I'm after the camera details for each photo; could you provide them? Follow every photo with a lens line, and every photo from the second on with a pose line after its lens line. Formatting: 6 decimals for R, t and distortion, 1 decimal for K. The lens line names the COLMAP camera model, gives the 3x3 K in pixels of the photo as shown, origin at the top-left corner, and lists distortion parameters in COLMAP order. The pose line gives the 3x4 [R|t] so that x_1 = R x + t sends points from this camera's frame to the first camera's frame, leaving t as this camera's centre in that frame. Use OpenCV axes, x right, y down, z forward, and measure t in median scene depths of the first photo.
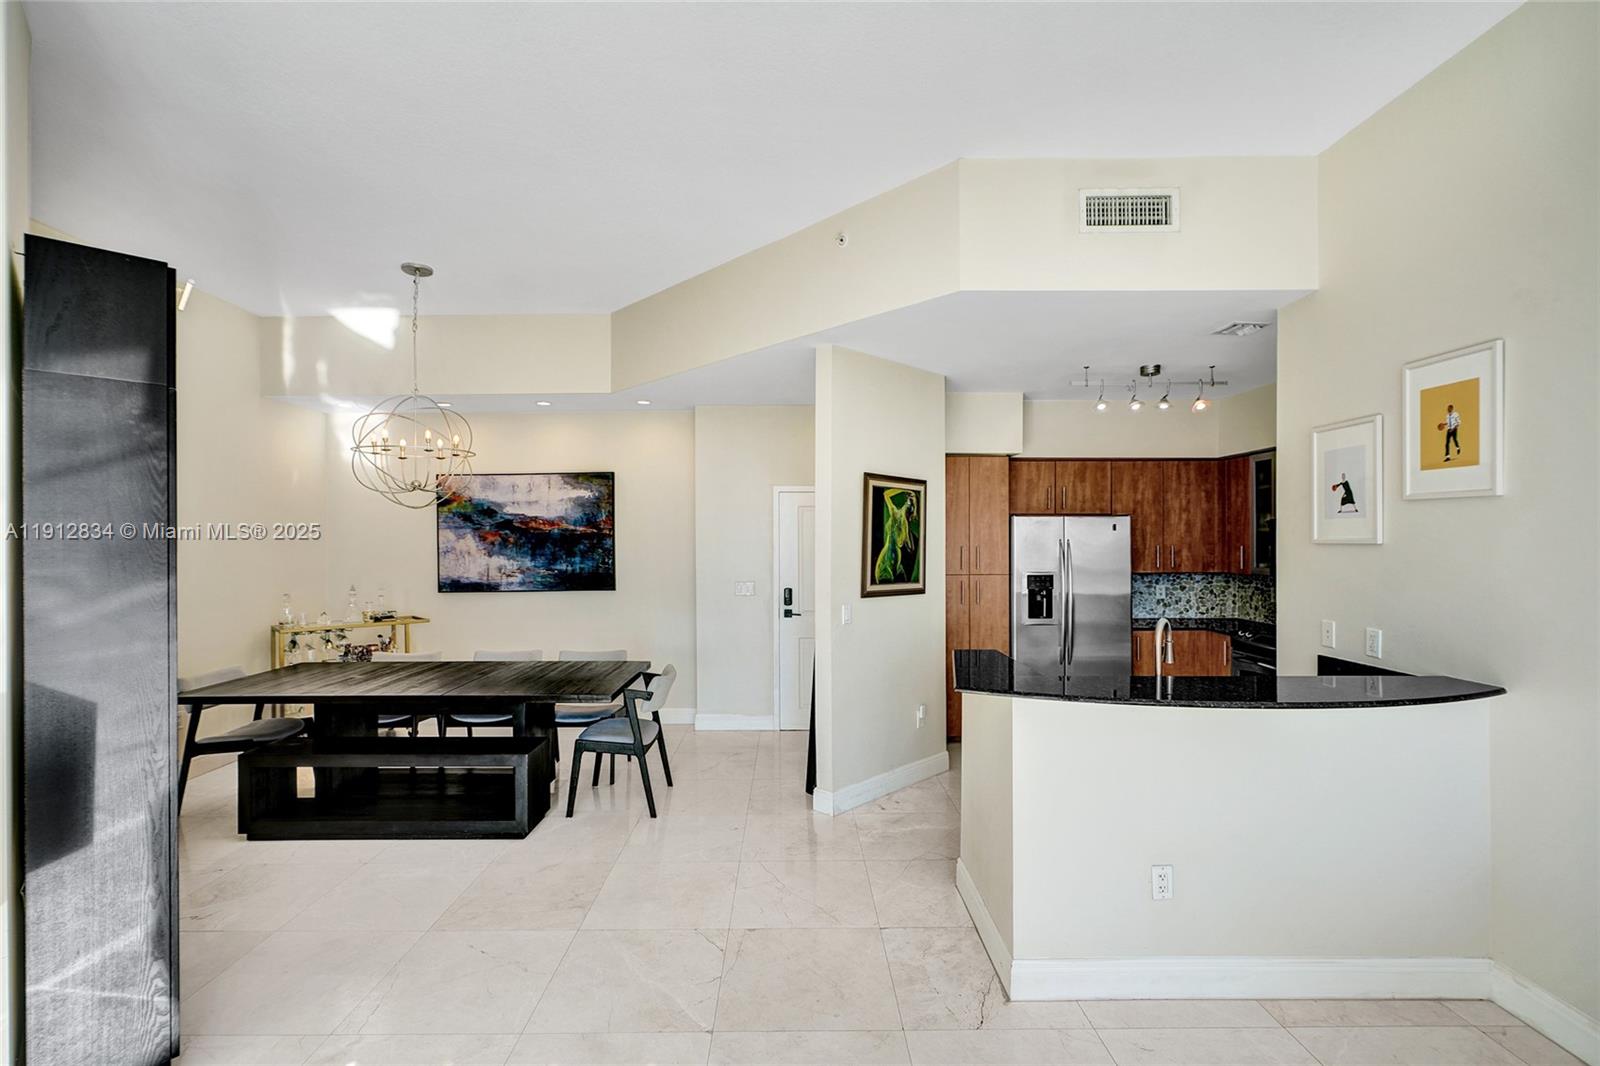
lens RADIAL K [[704.8, 0, 771.9], [0, 704.8, 538.9], [0, 0, 1]] dist [-0.016028, 0.000504]
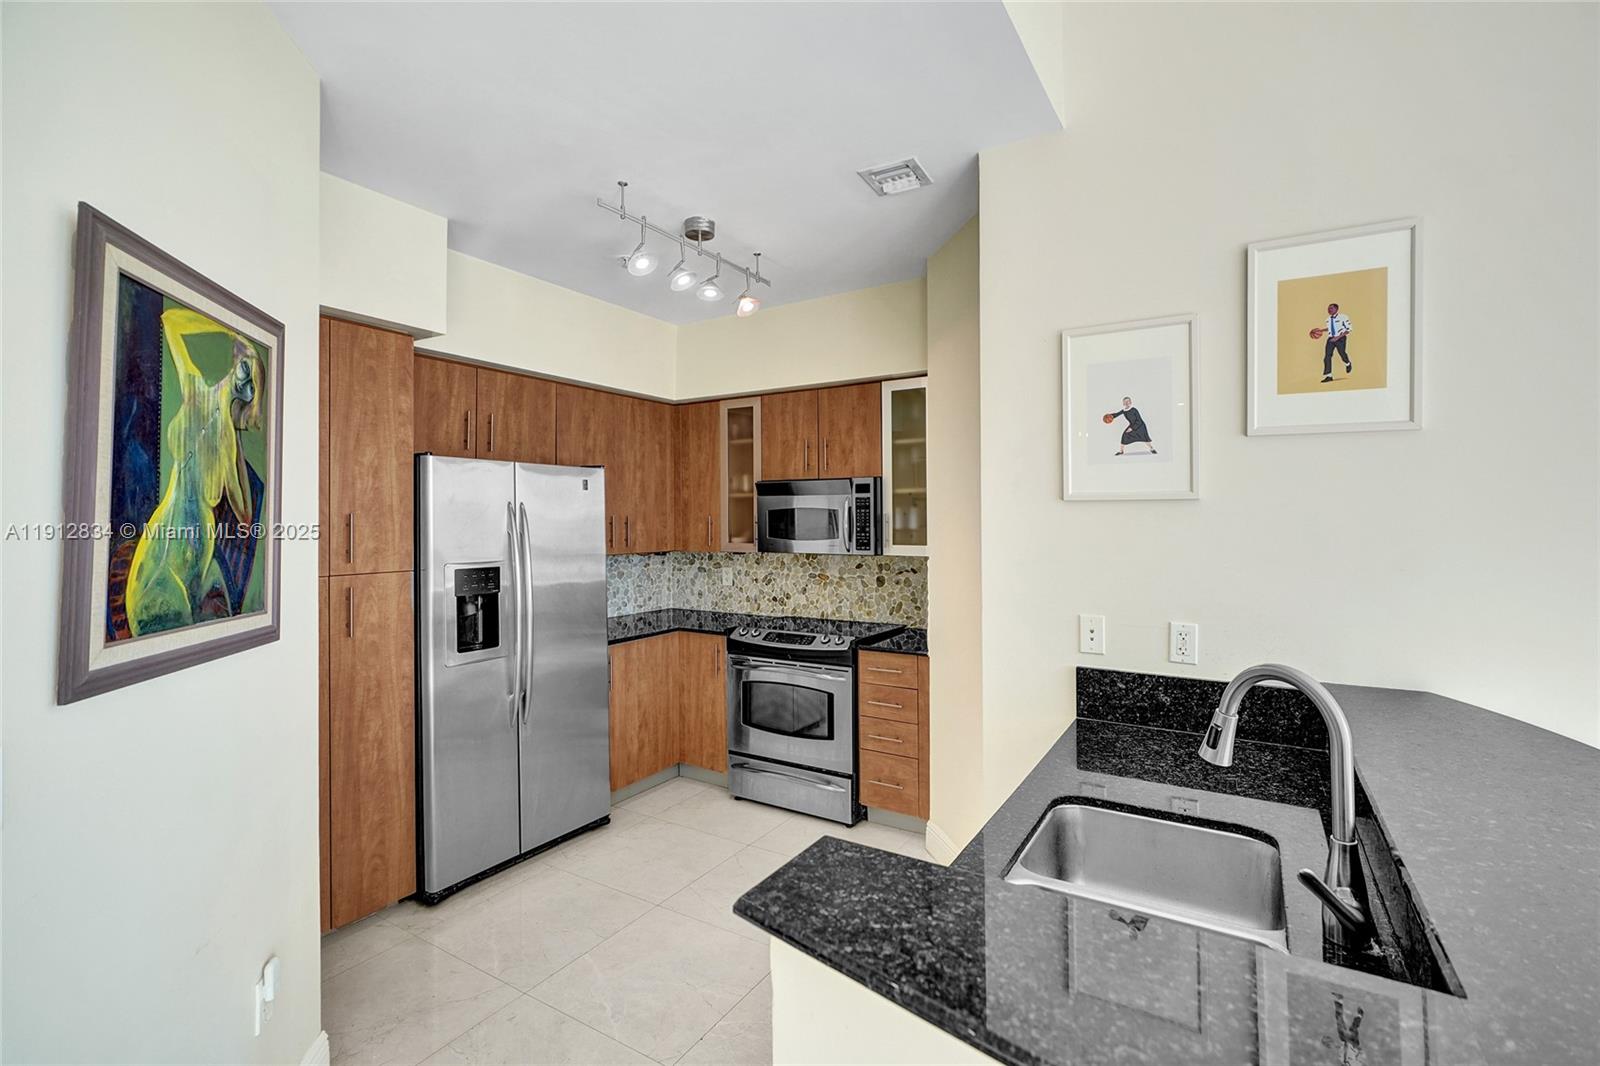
lens RADIAL K [[705.5, 0, 798.2], [0, 705.5, 536.2], [0, 0, 1]] dist [-0.016424, 0.008152]
pose [[0.478988, -0.018736, 0.877621, 0.028152], [0.001103, 0.999784, 0.020743, 0.016128], [-0.877821, -0.008968, 0.478906, 0.534840]]
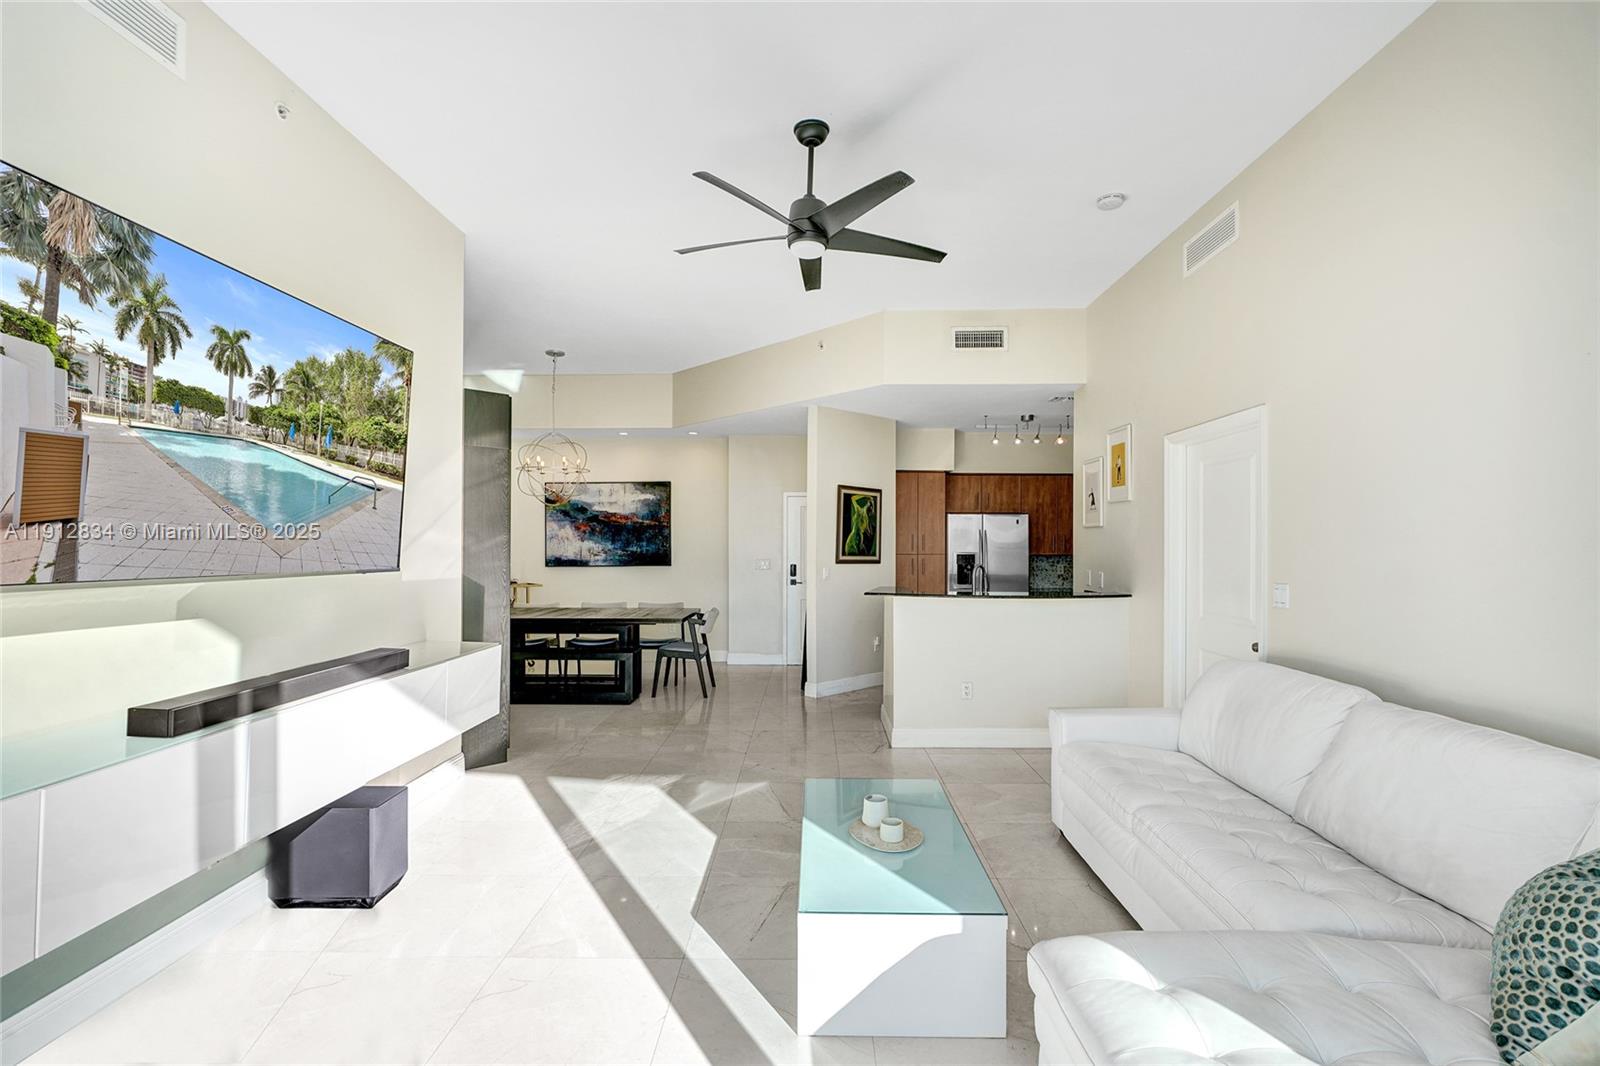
lens RADIAL K [[799.8, 0, 794.4], [0, 799.8, 558.9], [0, 0, 1]] dist [-0.002603, -0.001254]
pose [[0.999988, 0.004636, -0.001452, 0.029489], [-0.004614, 0.999882, 0.014635, 0.038733], [0.001520, -0.014628, 0.999892, -0.662731]]
